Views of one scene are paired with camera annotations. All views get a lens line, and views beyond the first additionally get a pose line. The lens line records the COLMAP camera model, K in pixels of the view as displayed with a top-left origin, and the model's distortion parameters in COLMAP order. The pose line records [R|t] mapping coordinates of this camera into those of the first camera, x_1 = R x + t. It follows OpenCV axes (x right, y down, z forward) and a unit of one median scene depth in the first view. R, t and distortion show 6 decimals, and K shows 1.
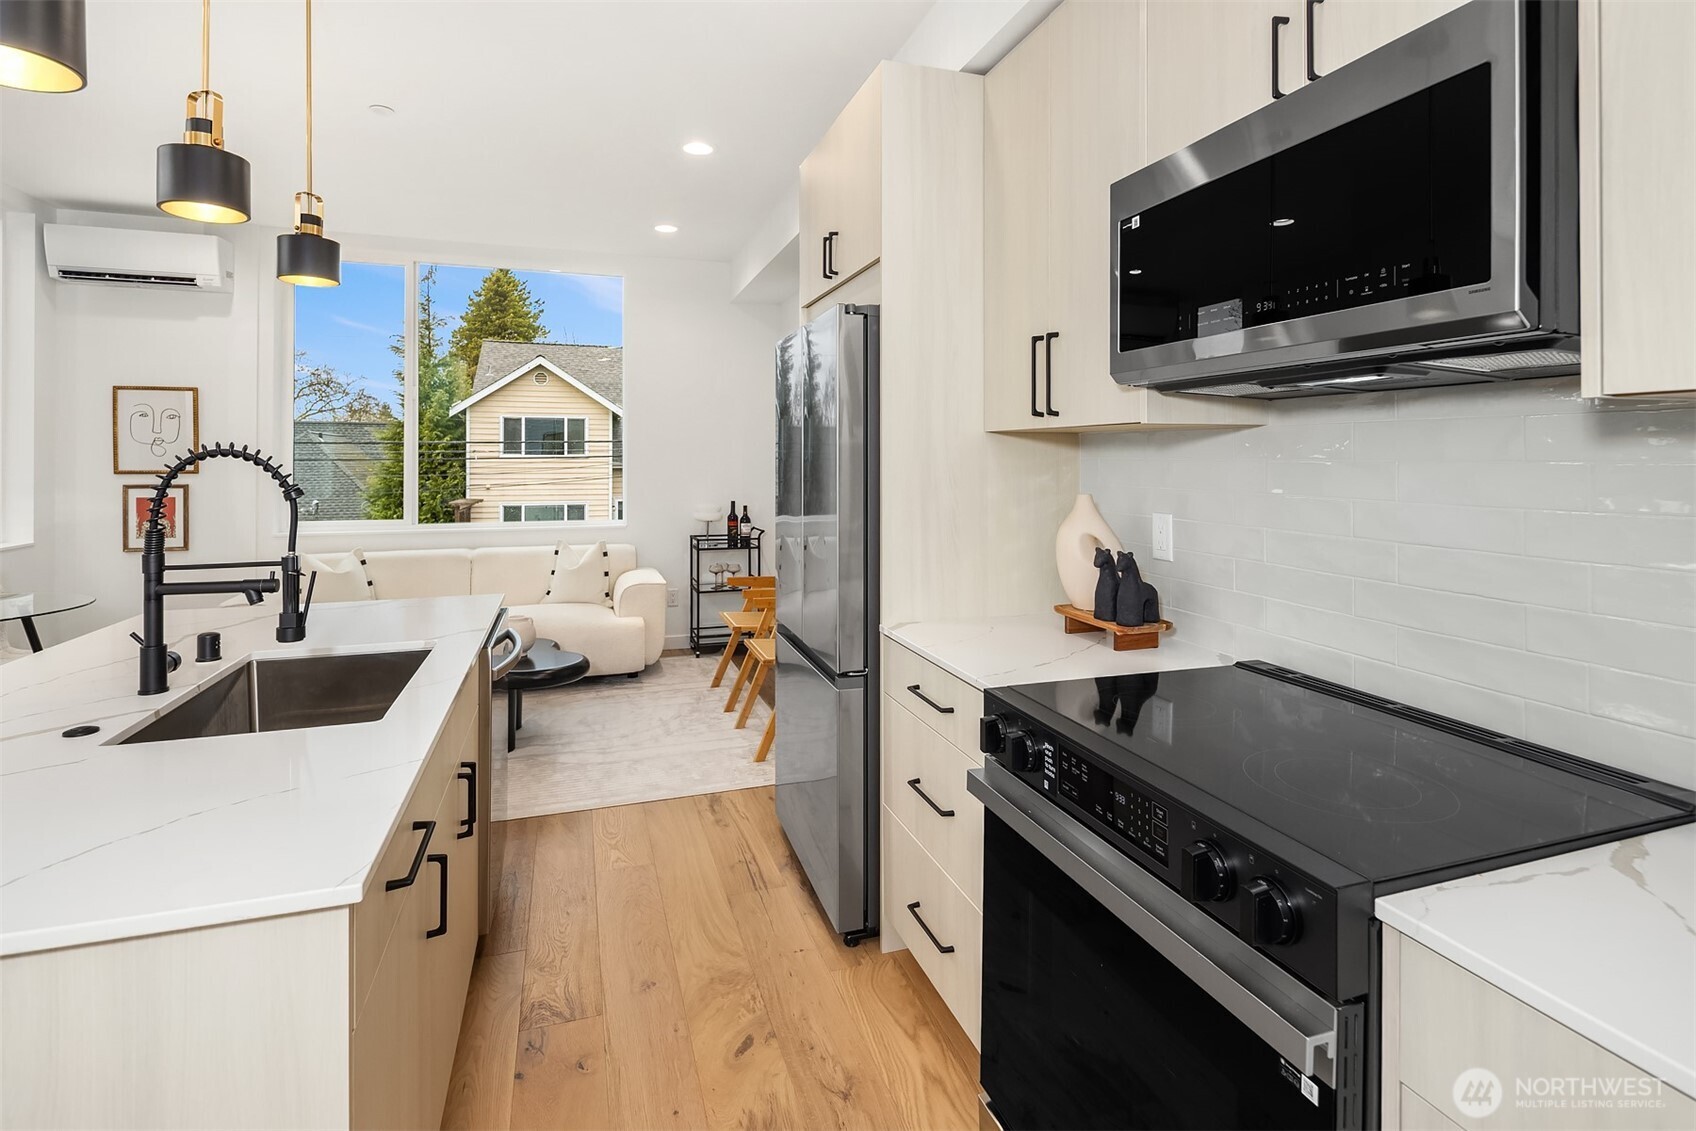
lens RADIAL K [[825.5, 0, 849.6], [0, 825.5, 456.9], [0, 0, 1]] dist [-0.004611, 0.000396]
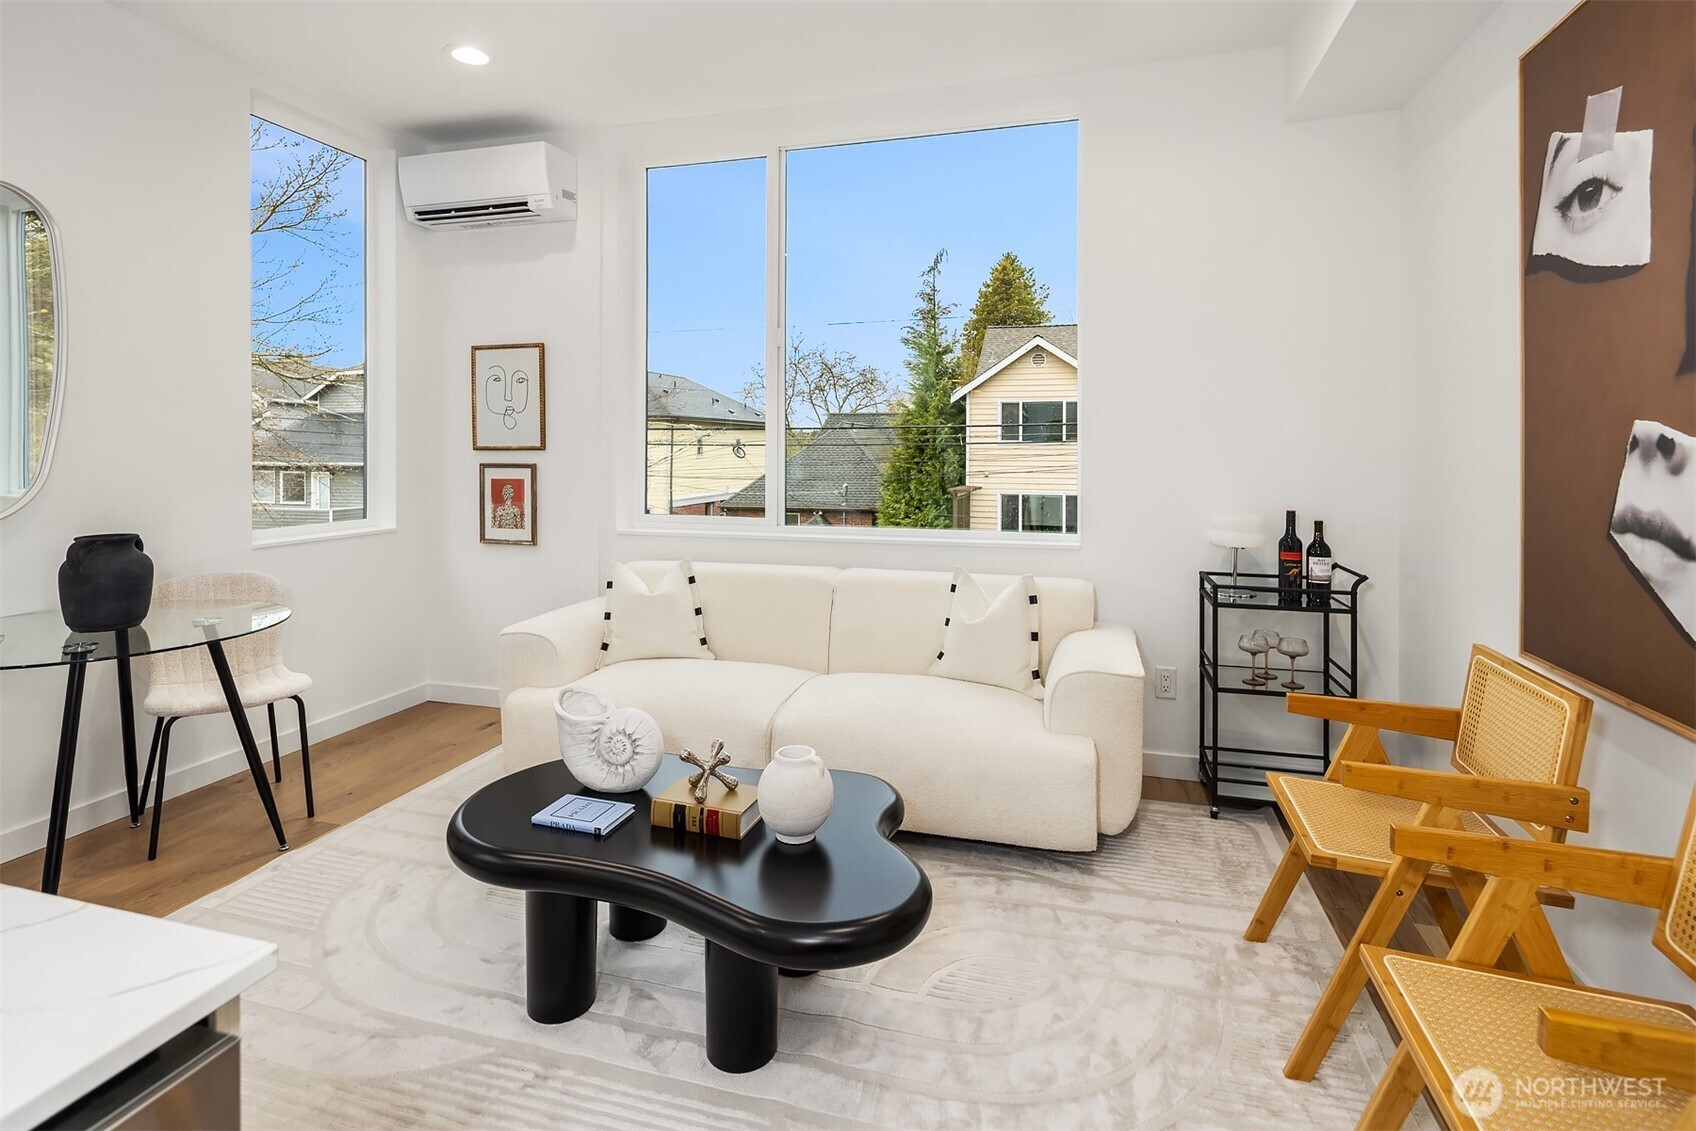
lens RADIAL K [[825.5, 0, 852.1], [0, 825.5, 451.4], [0, 0, 1]] dist [-0.004611, 0.000396]
pose [[0.826052, 0.002660, -0.563588, -0.079926], [0.001033, 0.999980, 0.006232, 0.014569], [0.563594, -0.005730, 0.826032, 0.442825]]
